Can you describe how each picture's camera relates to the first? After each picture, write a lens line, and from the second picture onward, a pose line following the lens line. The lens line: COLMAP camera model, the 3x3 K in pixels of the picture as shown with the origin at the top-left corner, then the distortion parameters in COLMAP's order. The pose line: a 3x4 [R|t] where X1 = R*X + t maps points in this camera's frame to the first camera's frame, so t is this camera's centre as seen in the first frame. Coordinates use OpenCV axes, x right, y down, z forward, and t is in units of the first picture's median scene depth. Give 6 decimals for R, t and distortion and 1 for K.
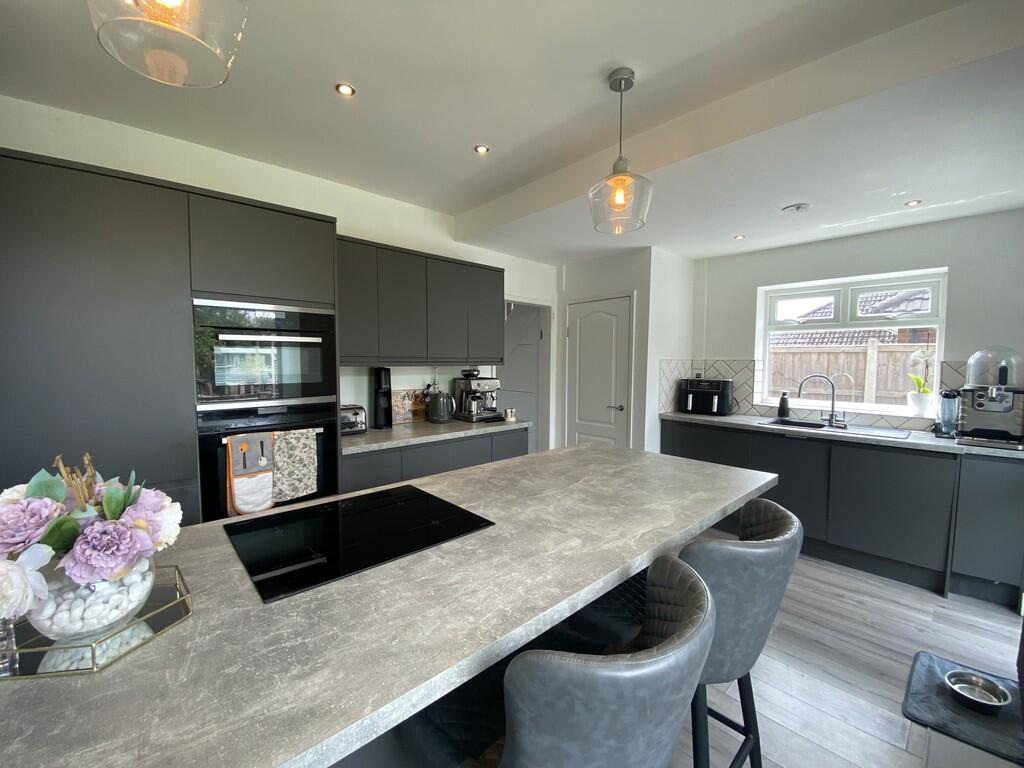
lens RADIAL K [[414.6, 0, 512.3], [0, 414.6, 386.0], [0, 0, 1]] dist [-0.000033, -0.000167]
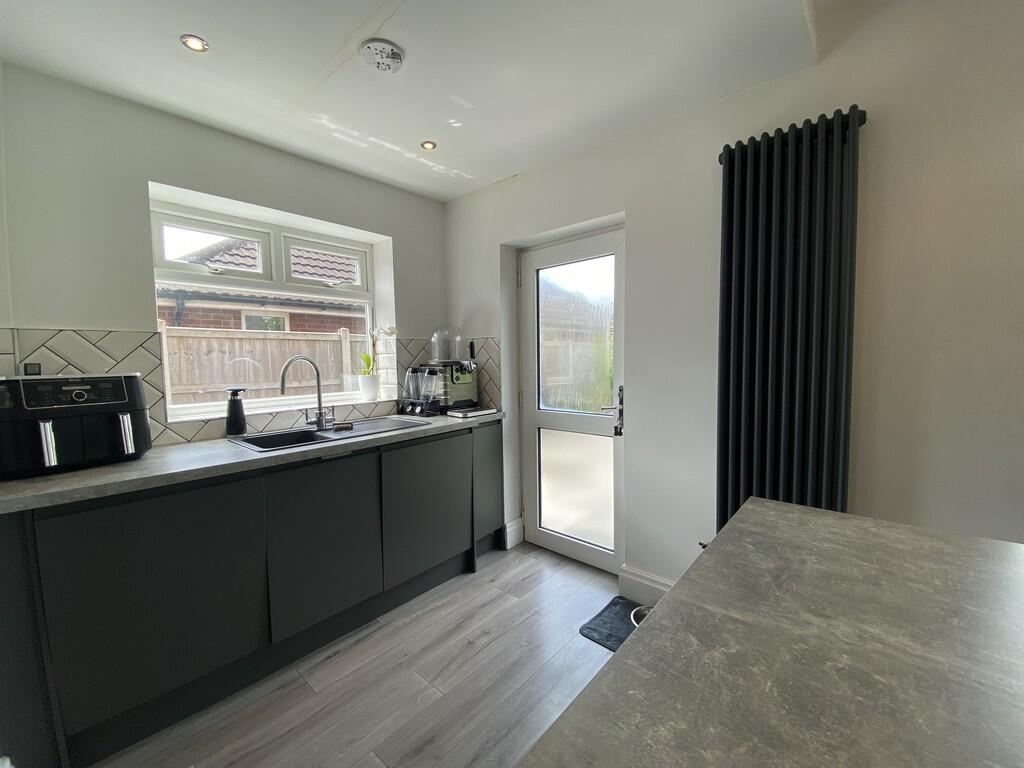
lens RADIAL K [[414.6, 0, 512.3], [0, 414.6, 386.0], [0, 0, 1]] dist [-0.000033, -0.000167]
pose [[-0.103662, -0.075105, 0.991773, 0.058133], [0.076852, 0.993559, 0.083273, -0.009177], [-0.991639, 0.084852, -0.097222, 0.737409]]
